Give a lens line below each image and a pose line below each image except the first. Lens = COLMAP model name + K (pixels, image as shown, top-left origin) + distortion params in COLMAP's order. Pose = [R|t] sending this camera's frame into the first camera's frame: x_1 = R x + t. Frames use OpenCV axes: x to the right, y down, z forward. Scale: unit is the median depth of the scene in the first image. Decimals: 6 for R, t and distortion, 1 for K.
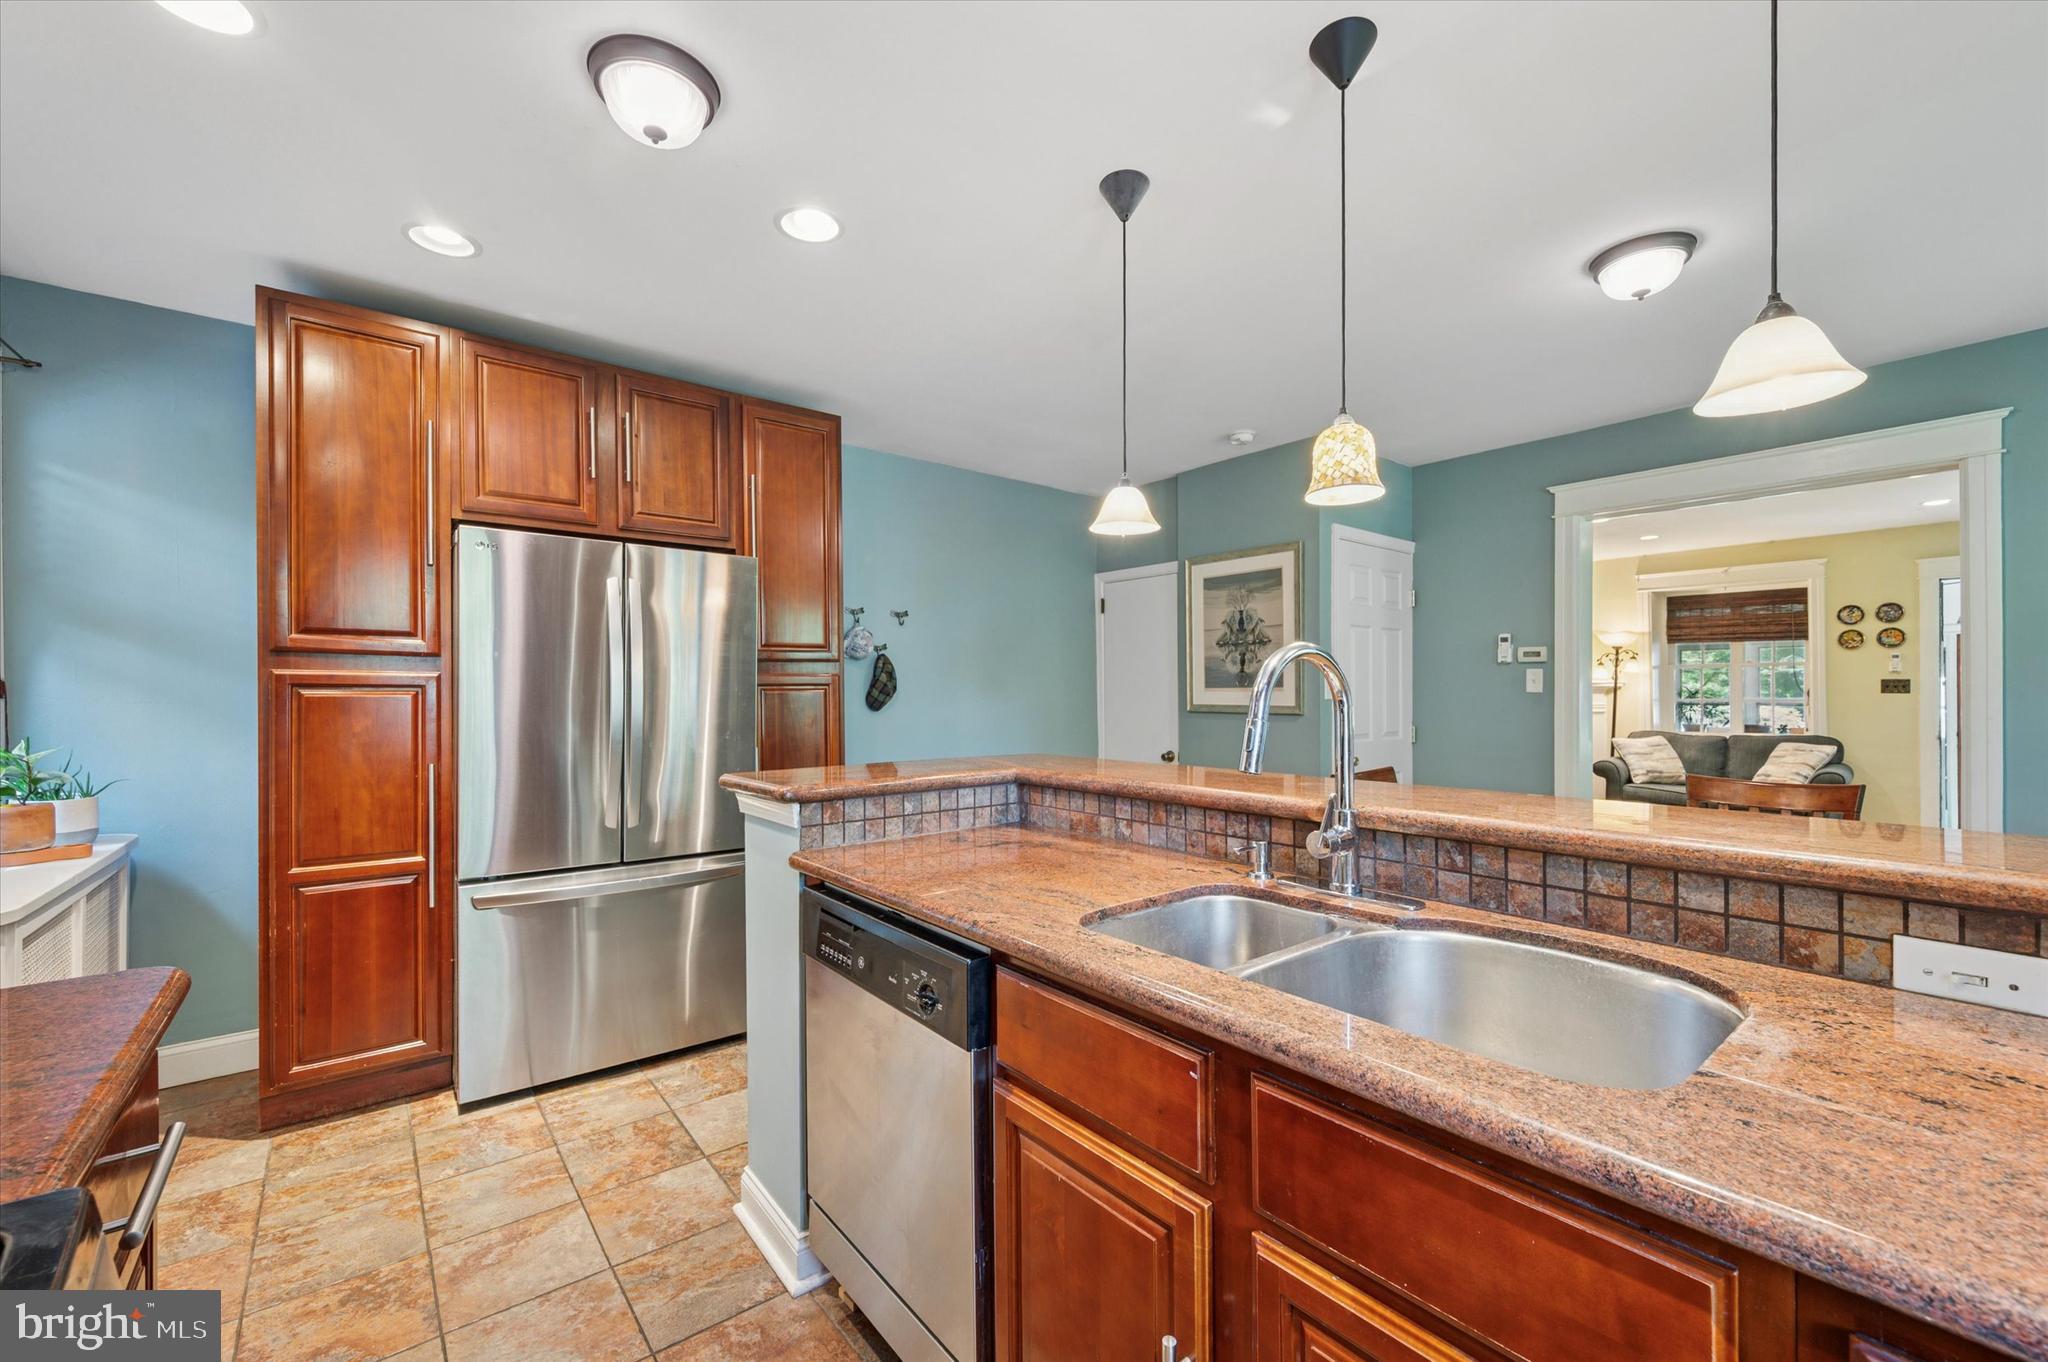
lens RADIAL K [[818.0, 0, 1036.8], [0, 818.0, 697.8], [0, 0, 1]] dist [0.001580, -0.000583]
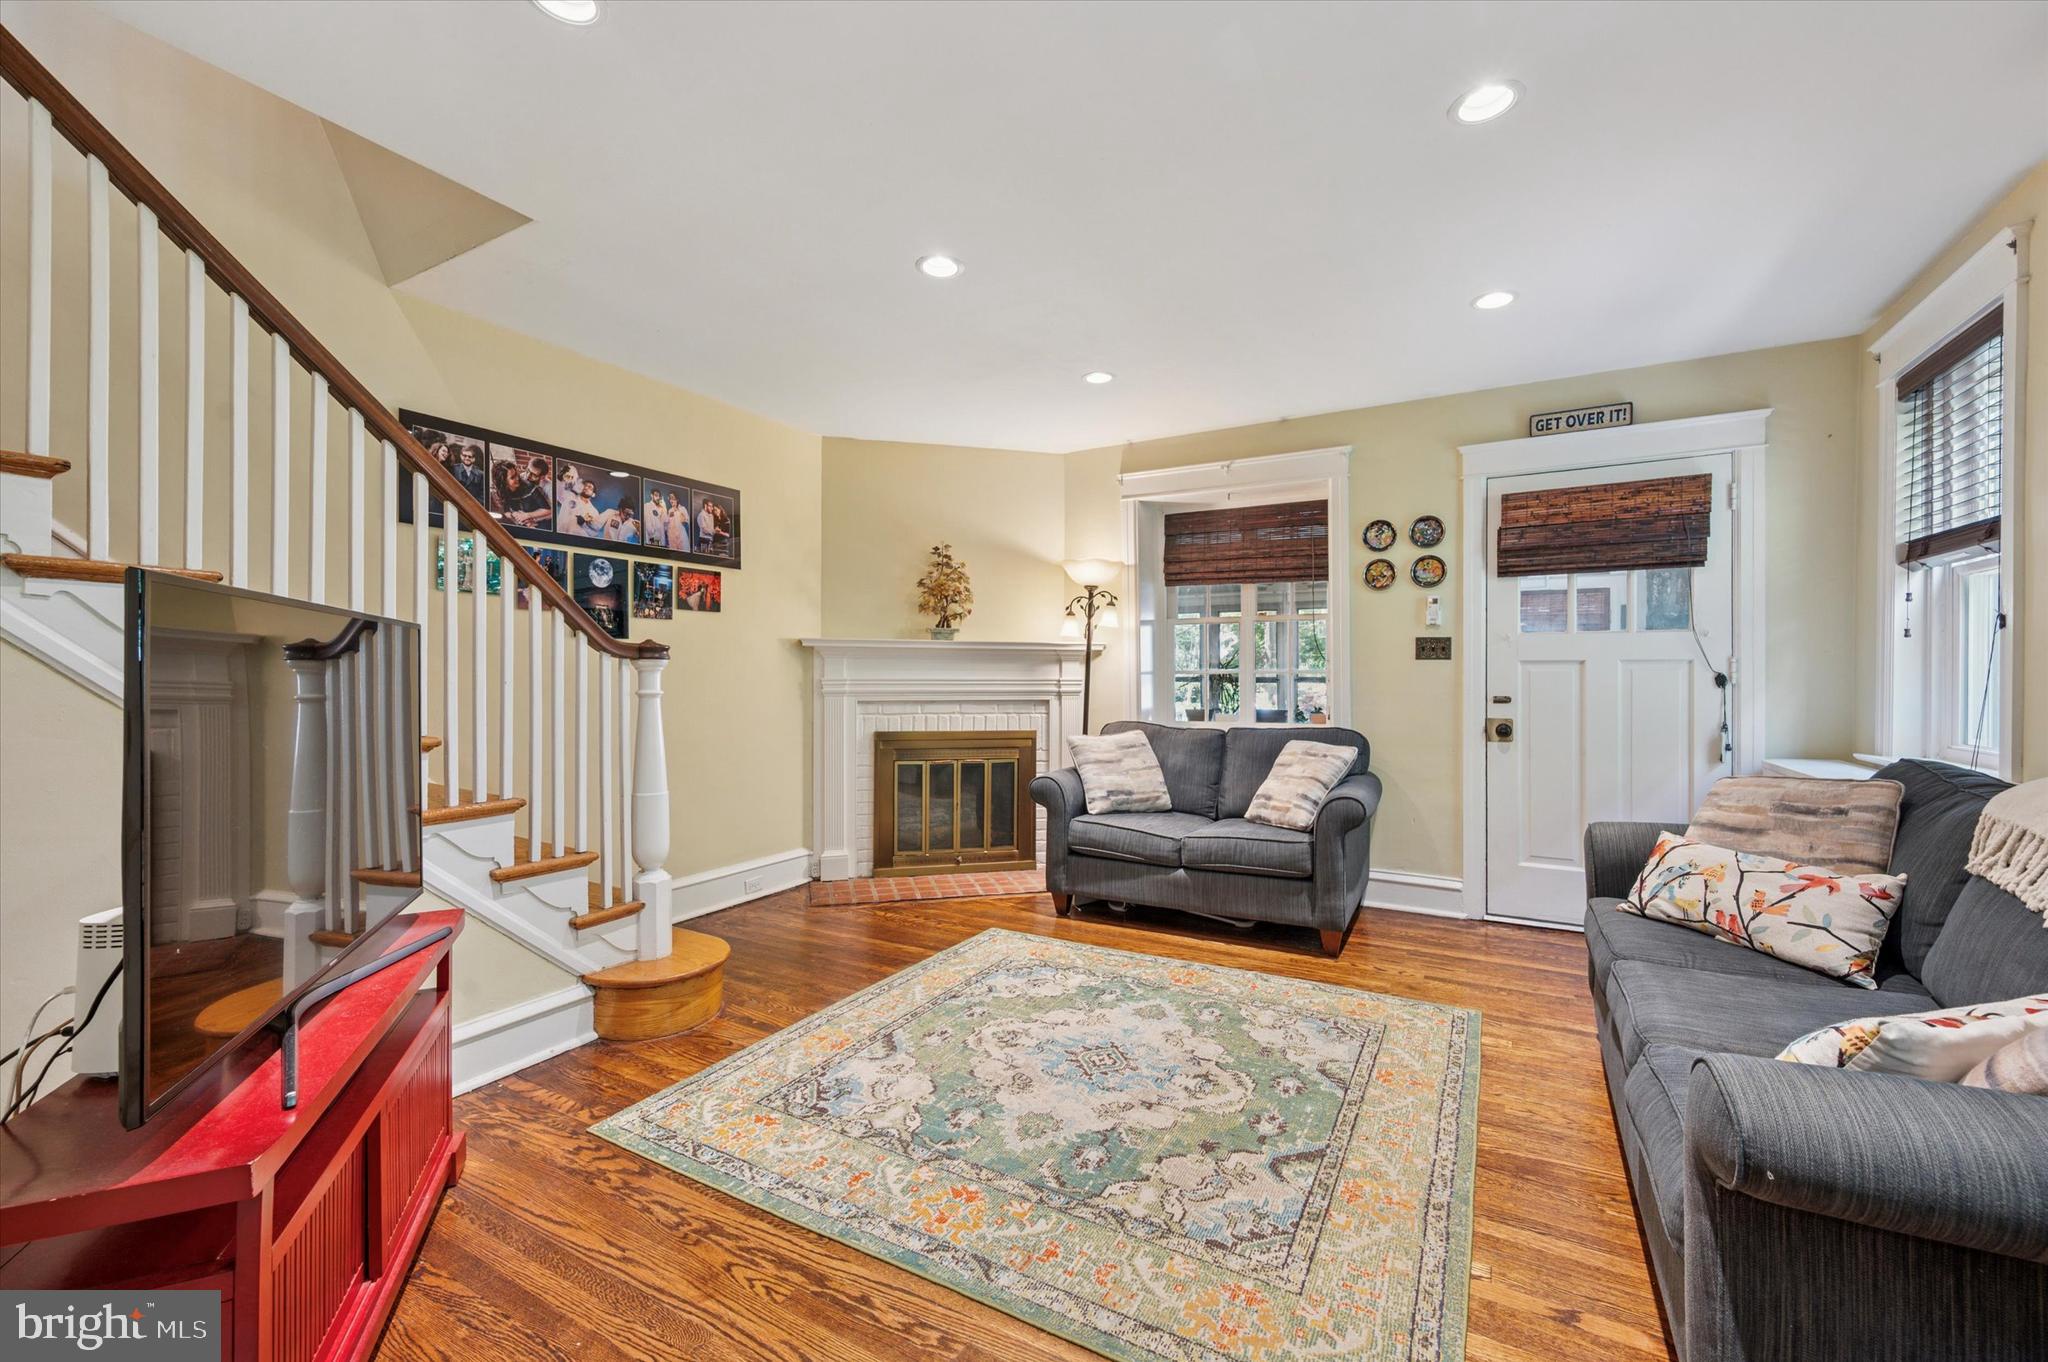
lens RADIAL K [[849.1, 0, 1029.2], [0, 849.1, 674.7], [0, 0, 1]] dist [0.002555, 0.001149]
pose [[0.931418, 0.004632, 0.363921, 1.345517], [-0.003686, 0.999988, -0.003292, 0.023394], [-0.363932, 0.001725, 0.931424, 1.301719]]
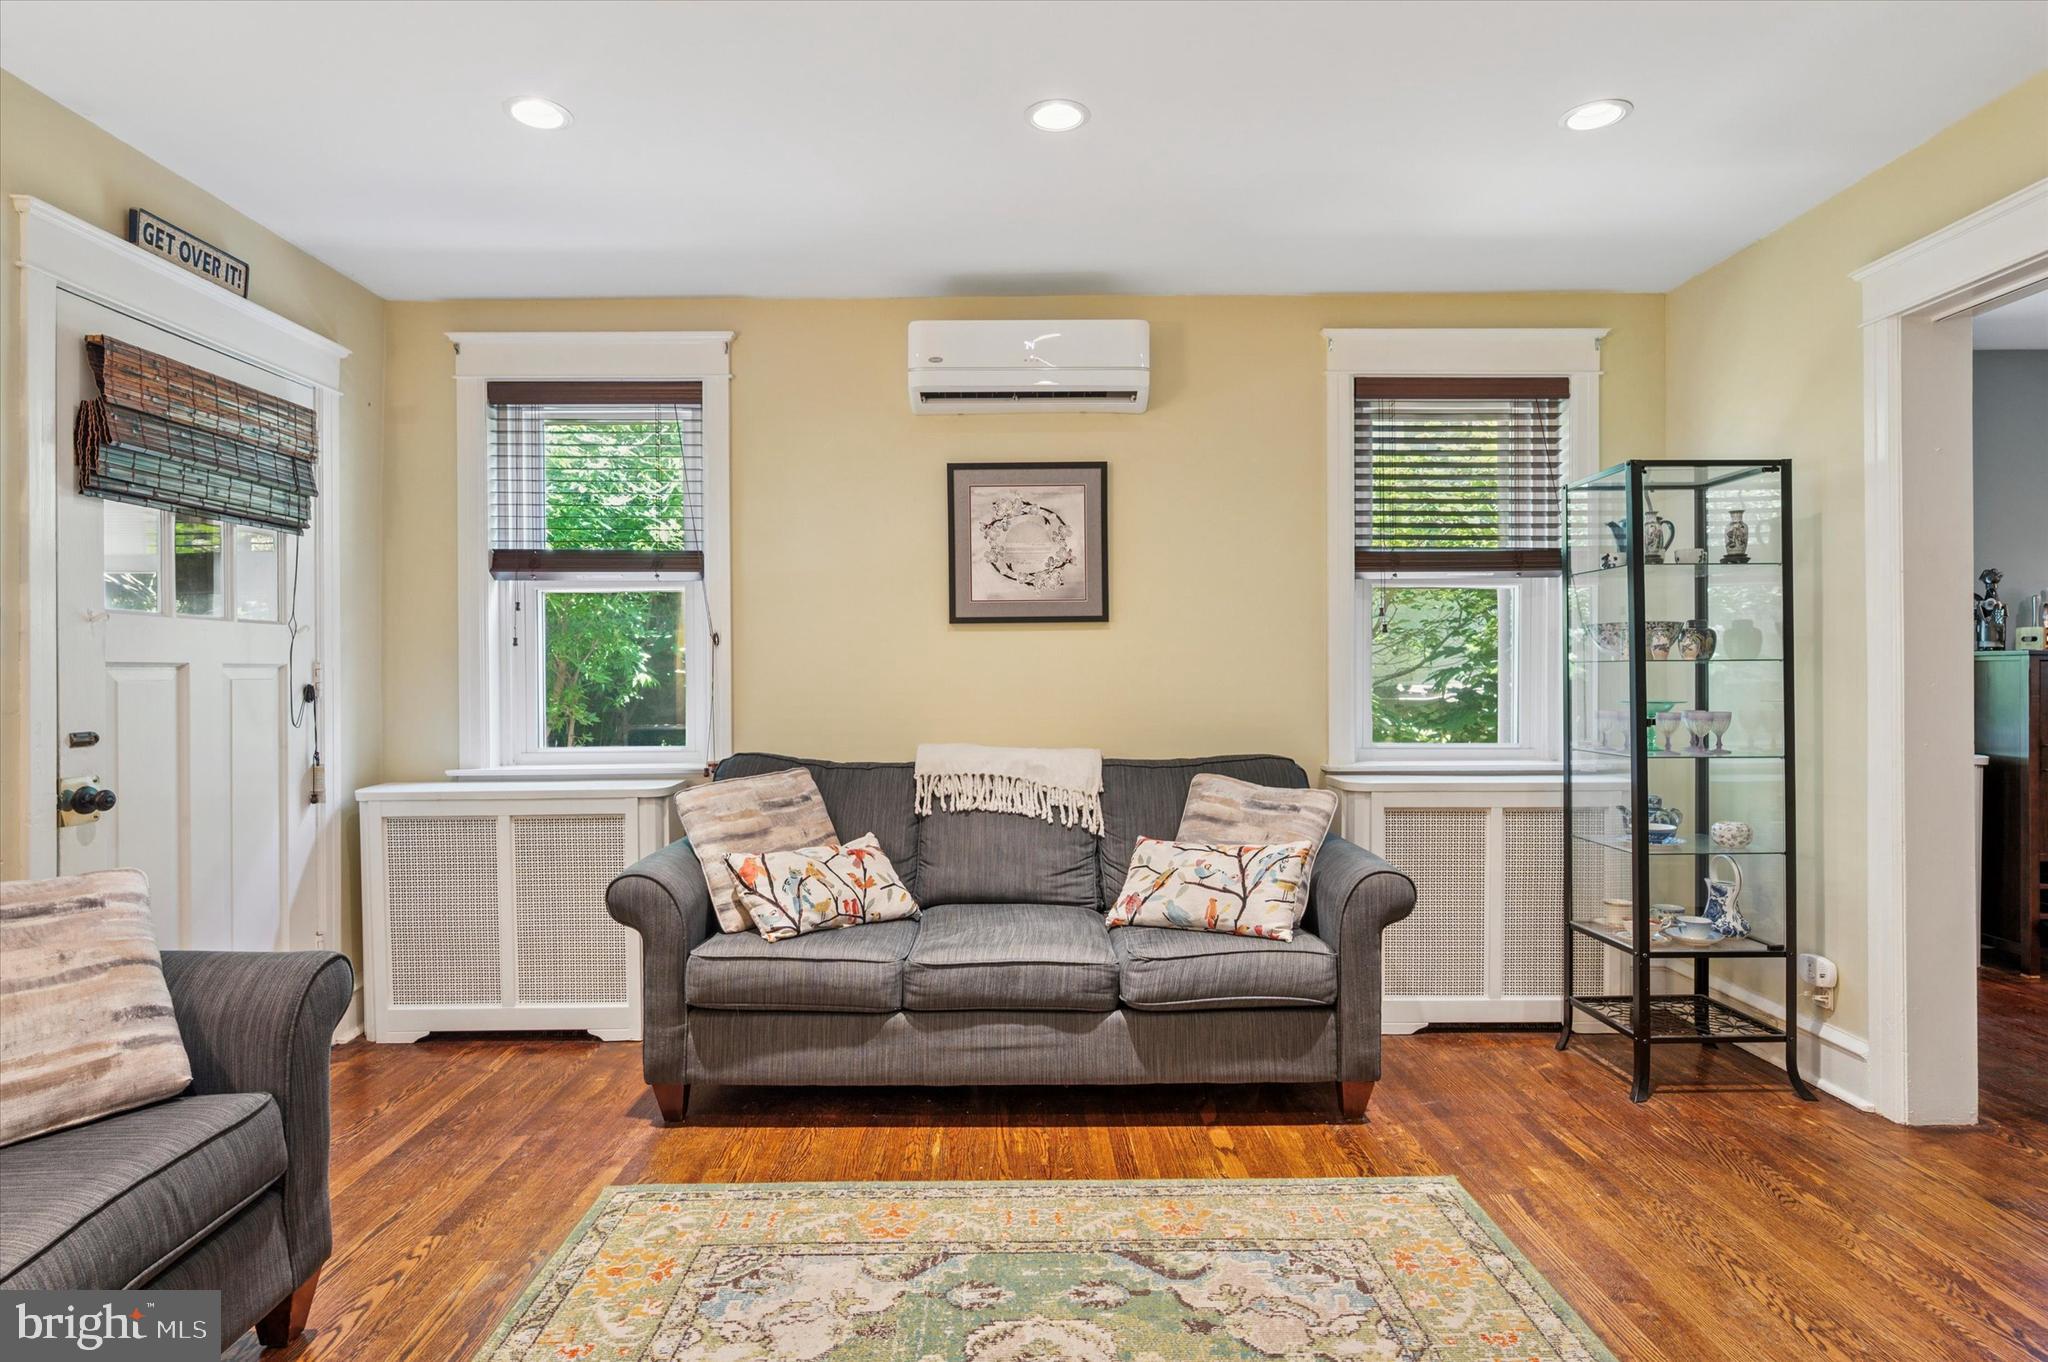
lens RADIAL K [[1047.5, 0, 1029.6], [0, 1047.5, 685.2], [0, 0, 1]] dist [-0.000128, 0.000084]
pose [[-0.780588, 0.004676, 0.625028, 1.437624], [0.011781, 0.999904, 0.007233, 0.014142], [-0.624934, 0.013010, -0.780569, 2.674601]]
